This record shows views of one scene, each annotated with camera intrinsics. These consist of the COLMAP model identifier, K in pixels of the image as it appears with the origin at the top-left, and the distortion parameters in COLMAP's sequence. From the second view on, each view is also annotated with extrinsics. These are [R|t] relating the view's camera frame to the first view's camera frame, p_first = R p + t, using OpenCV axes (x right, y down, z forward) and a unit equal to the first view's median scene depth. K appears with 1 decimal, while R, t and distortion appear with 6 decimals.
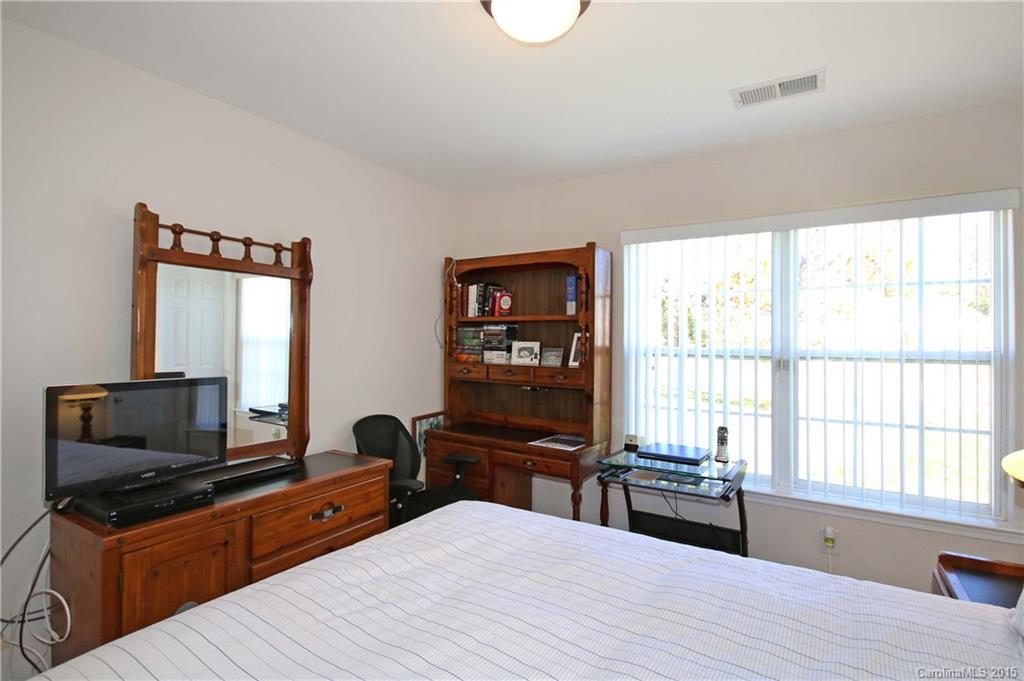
lens RADIAL K [[506.1, 0, 540.2], [0, 506.1, 341.2], [0, 0, 1]] dist [0.003001, 0.000219]
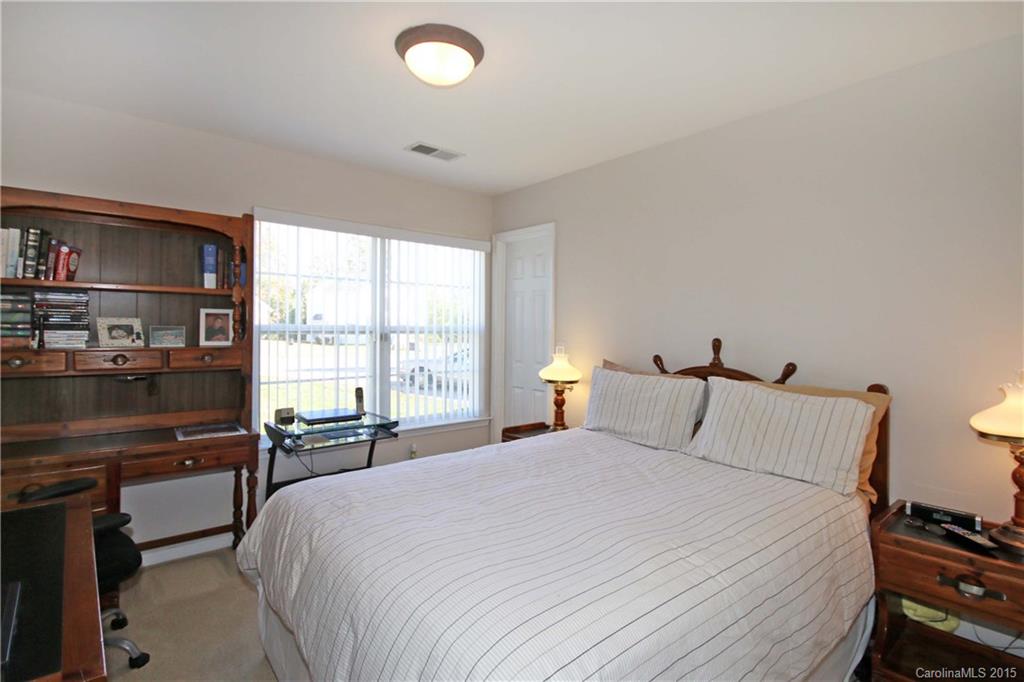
lens RADIAL K [[506.1, 0, 540.2], [0, 506.1, 341.7], [0, 0, 1]] dist [0.003001, 0.000219]
pose [[0.273678, -0.034559, 0.961200, -0.639747], [-0.007913, 0.999240, 0.038180, 0.003088], [-0.961789, -0.018055, 0.273196, 0.197382]]
